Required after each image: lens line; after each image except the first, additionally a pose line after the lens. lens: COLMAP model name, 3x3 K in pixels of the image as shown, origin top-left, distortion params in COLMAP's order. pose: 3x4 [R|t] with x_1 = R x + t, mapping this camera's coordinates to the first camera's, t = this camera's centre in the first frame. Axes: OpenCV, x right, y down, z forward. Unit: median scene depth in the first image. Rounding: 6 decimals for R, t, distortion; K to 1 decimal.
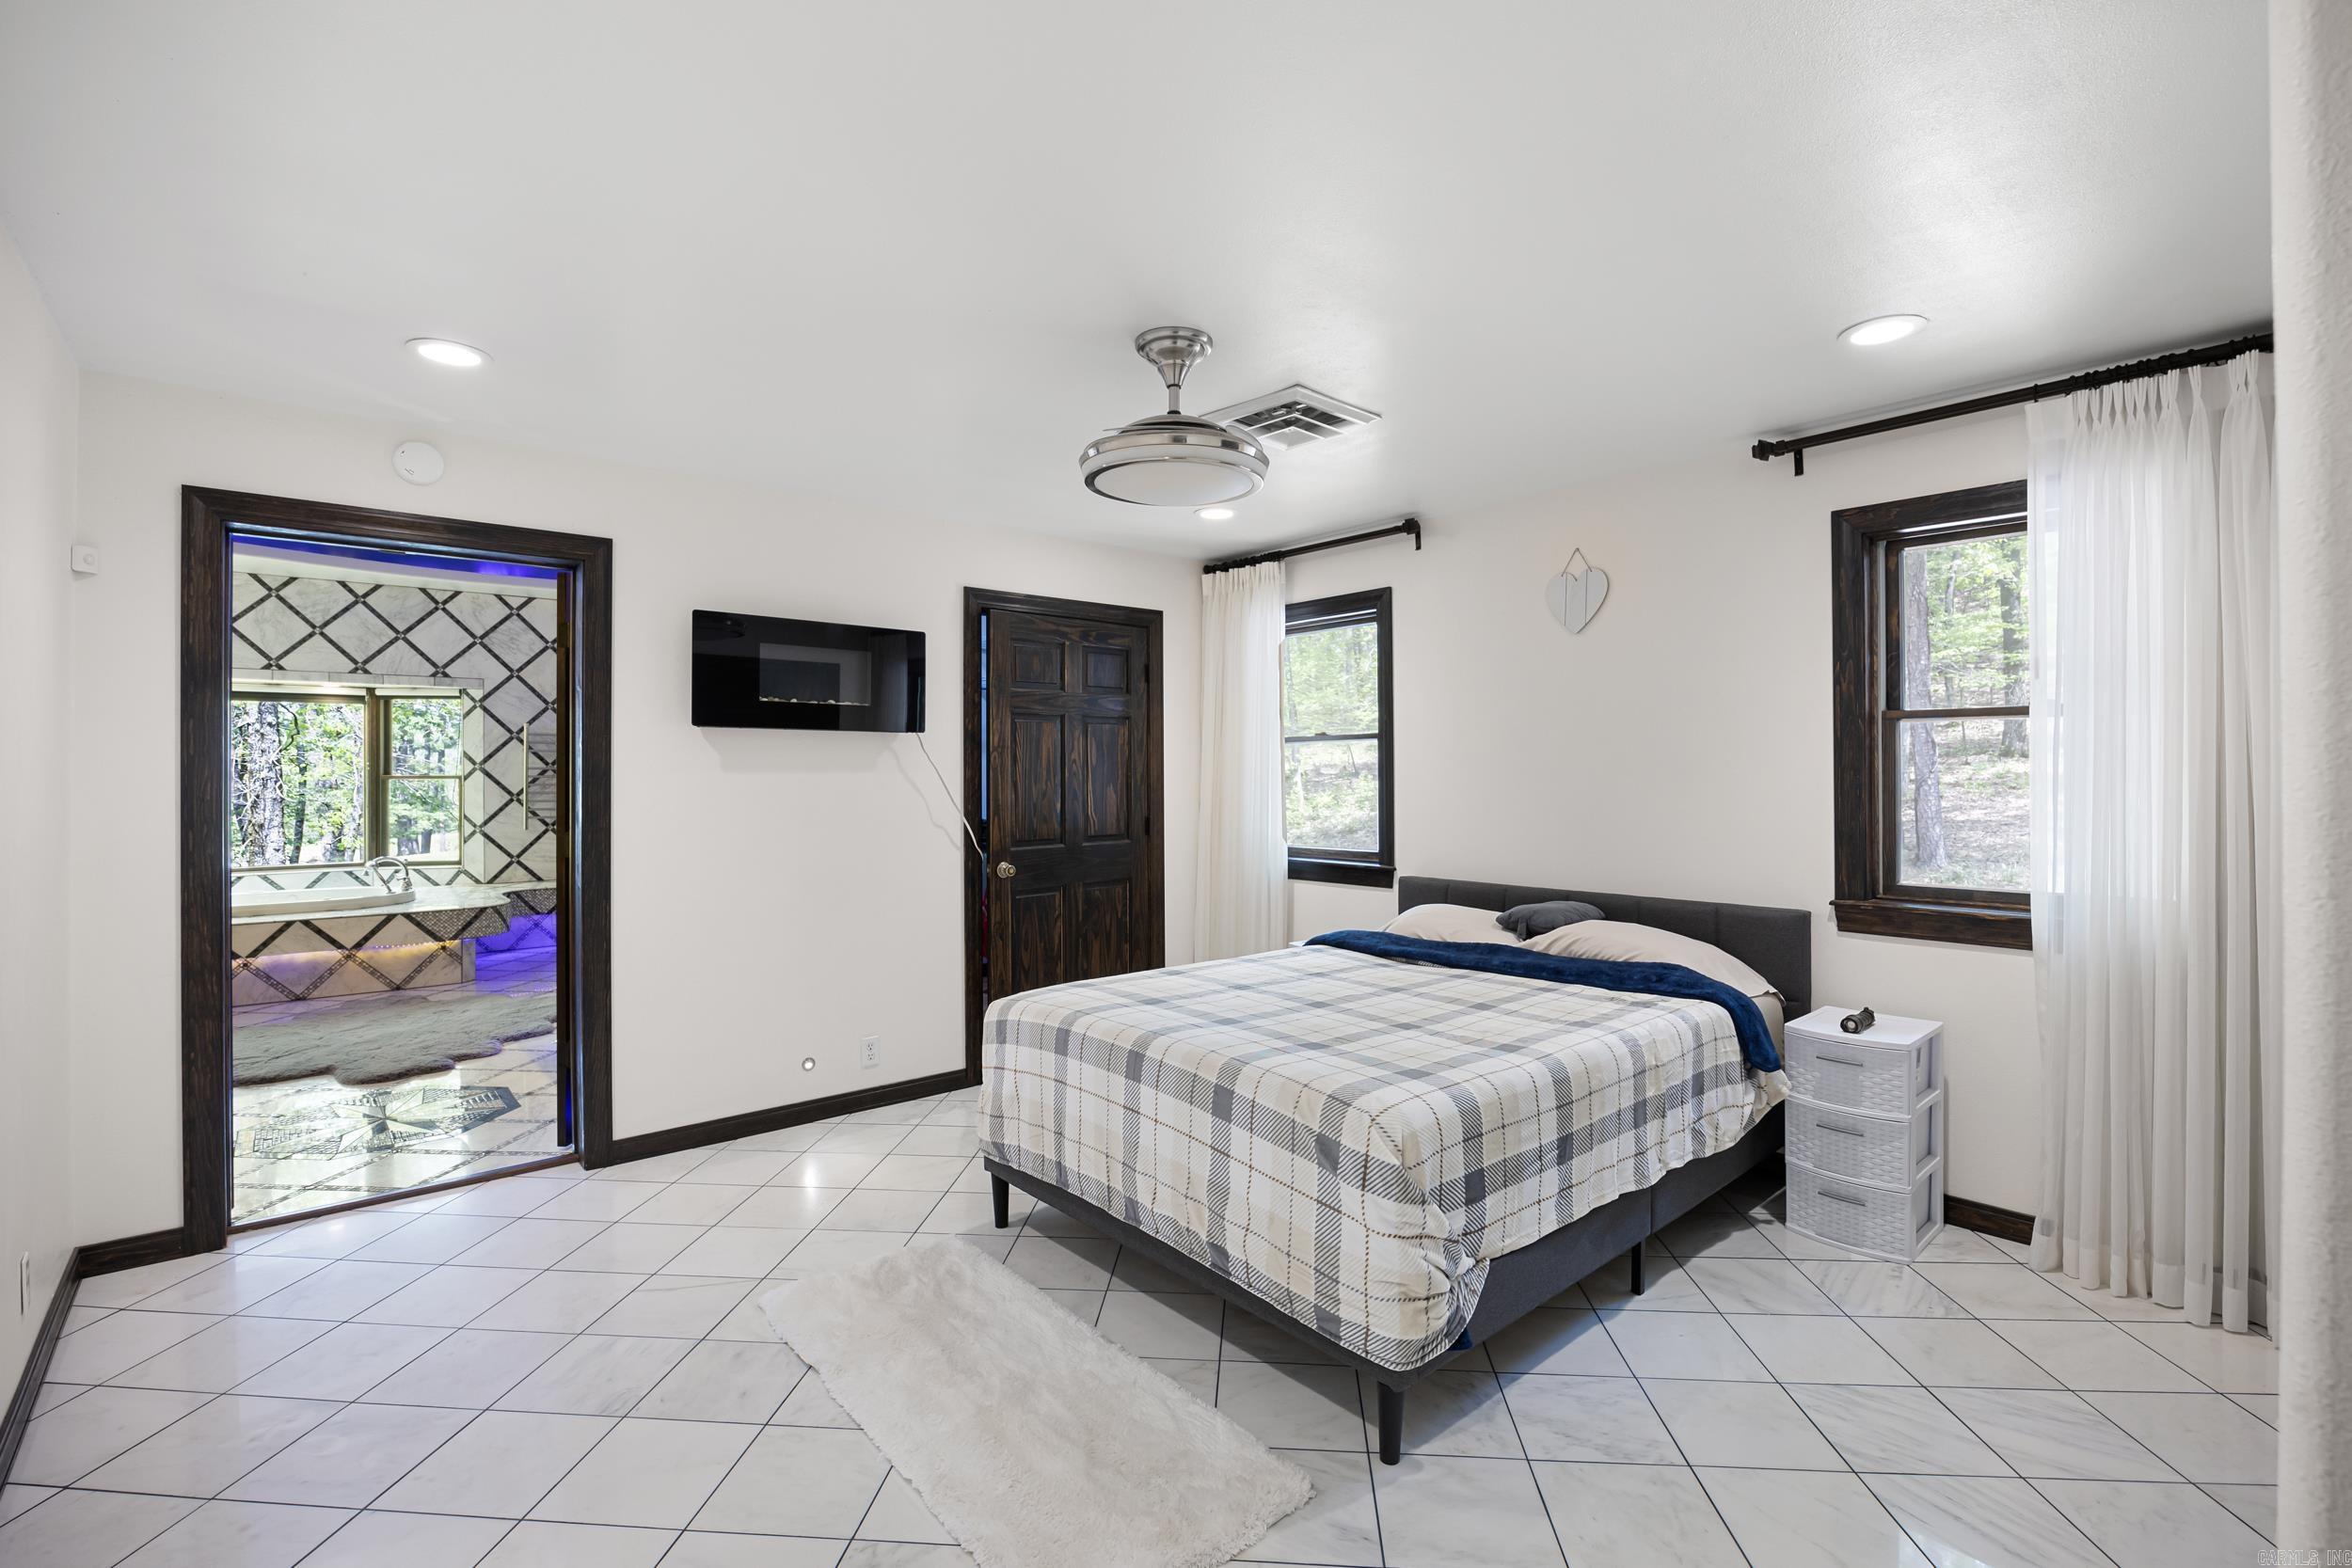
lens RADIAL K [[1077.8, 0, 1175.2], [0, 1077.8, 767.6], [0, 0, 1]] dist [-0.003370, -0.000467]
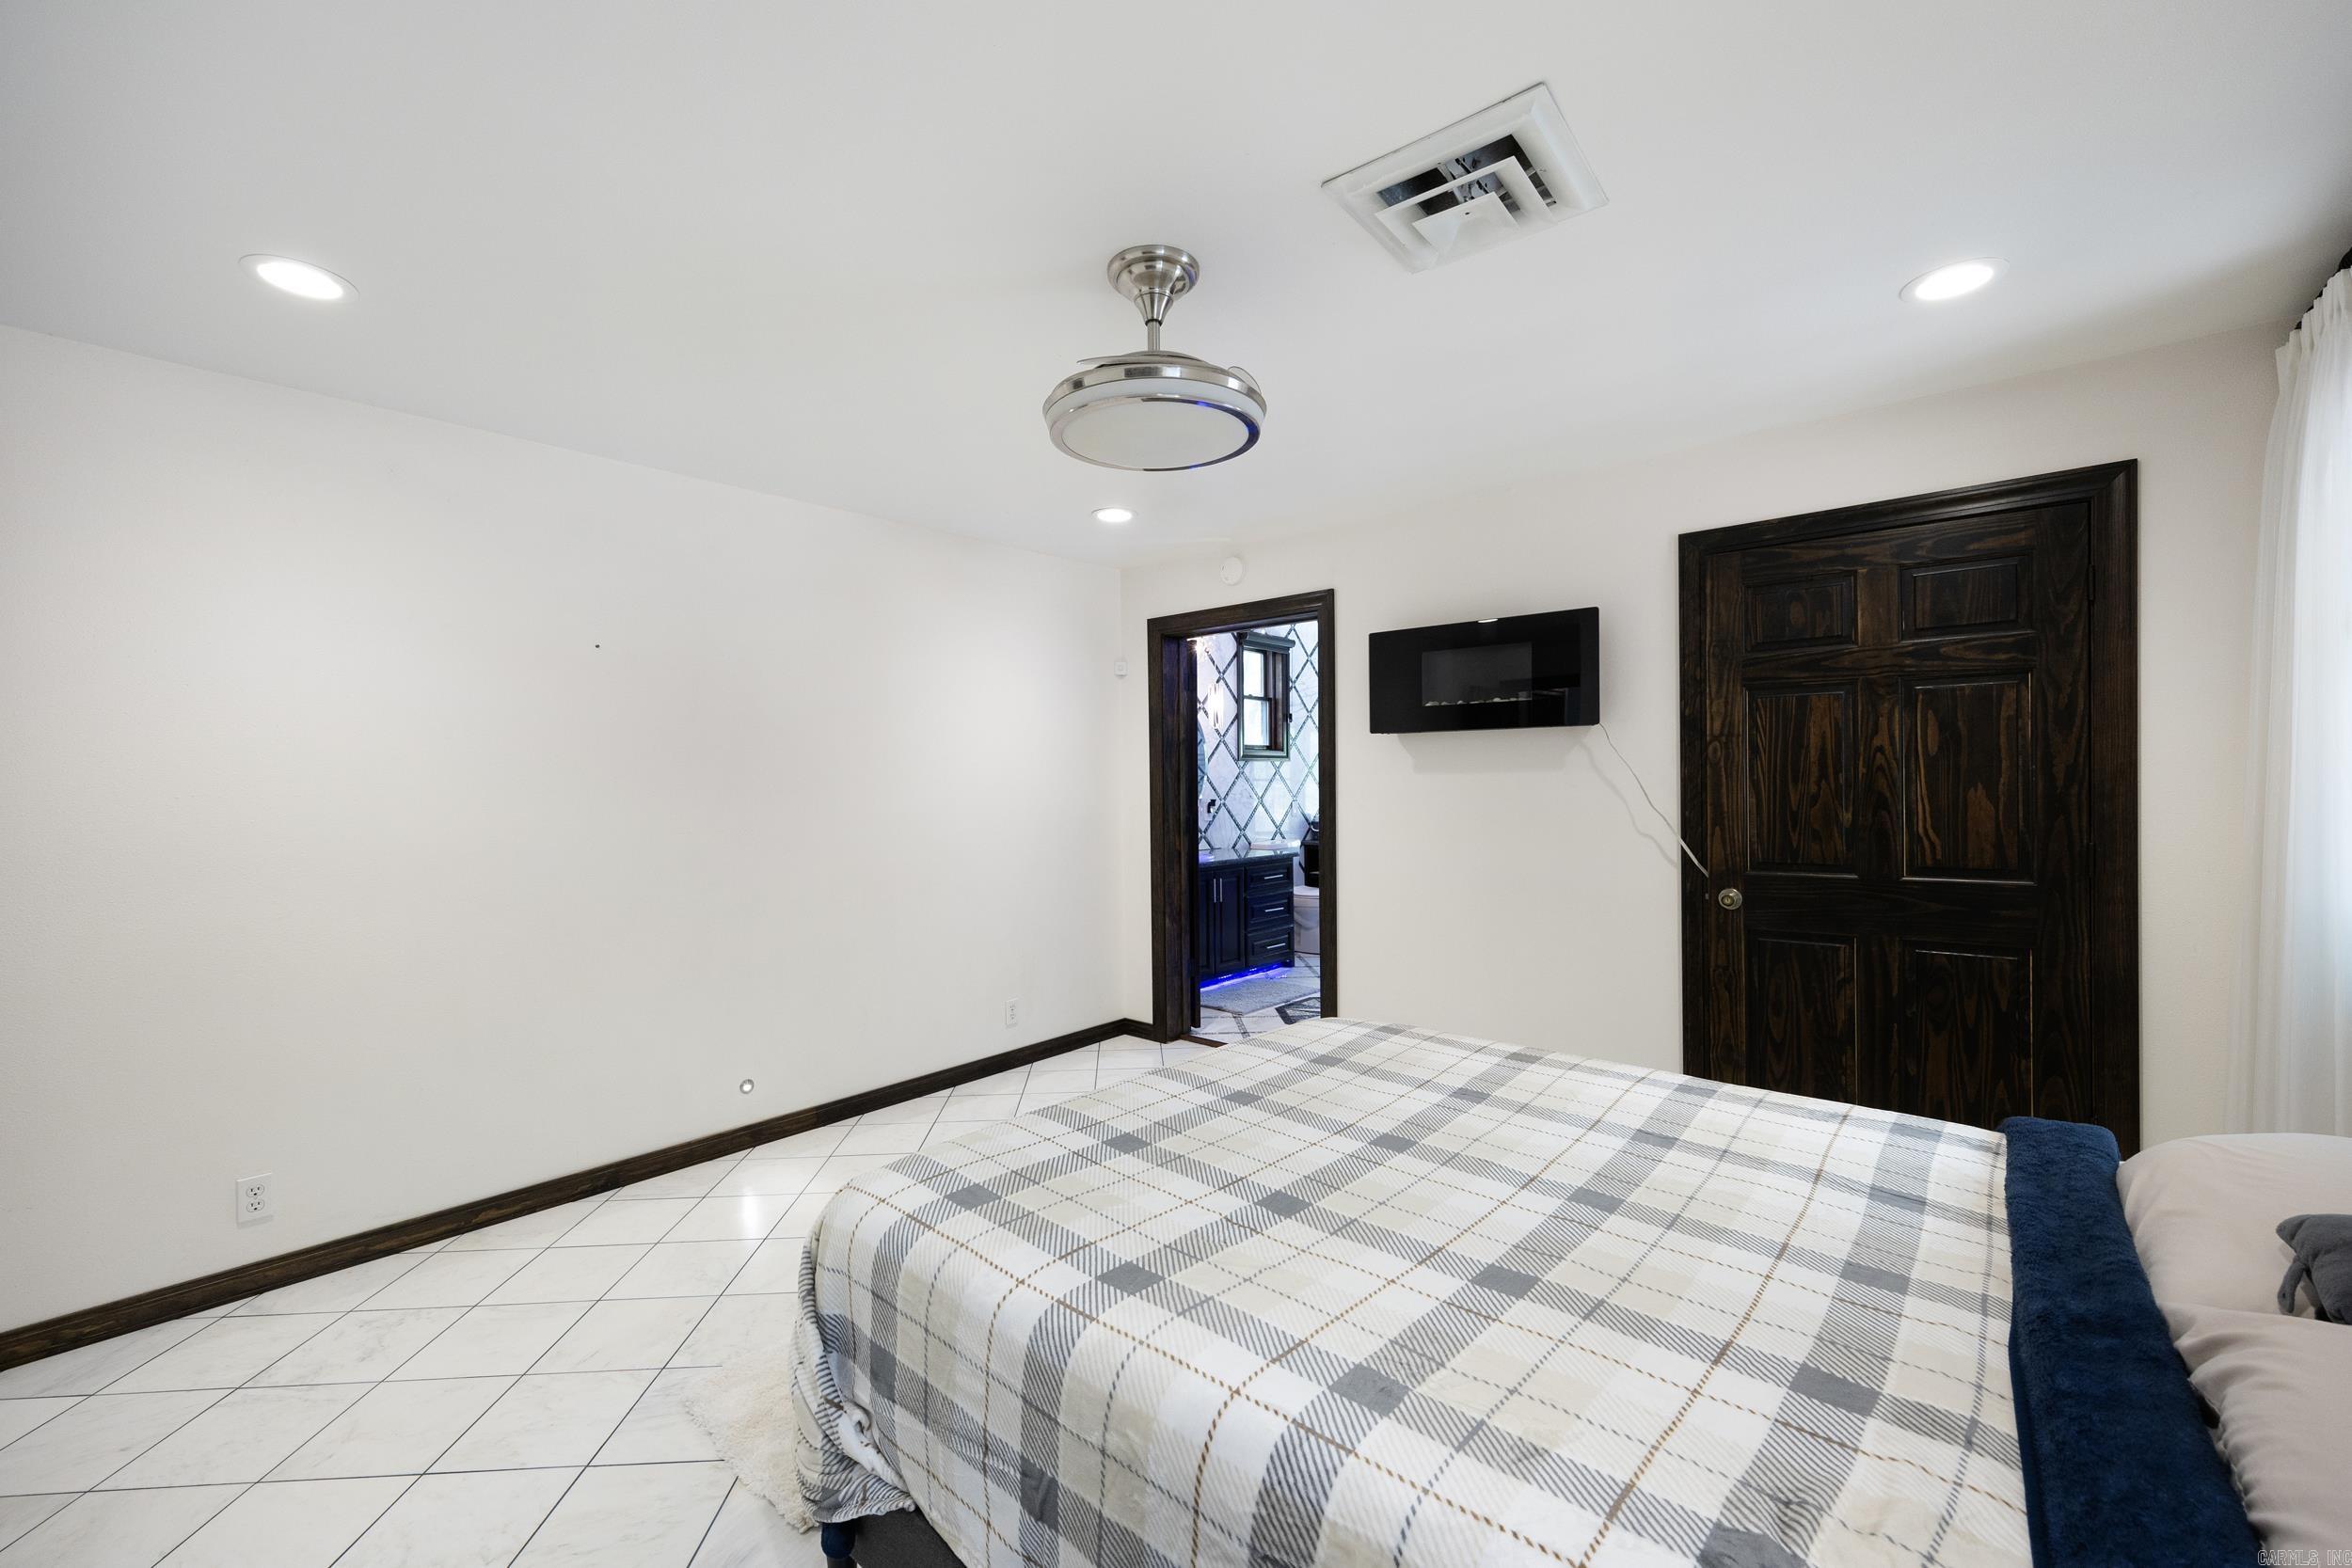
lens RADIAL K [[950.6, 0, 1176.0], [0, 950.6, 784.0], [0, 0, 1]] dist [0.000055, 0.000036]
pose [[0.146465, -0.001830, -0.989214, 0.466052], [0.011586, 0.999933, -0.000134, 0.011524], [0.989148, -0.011441, 0.146477, 0.554612]]
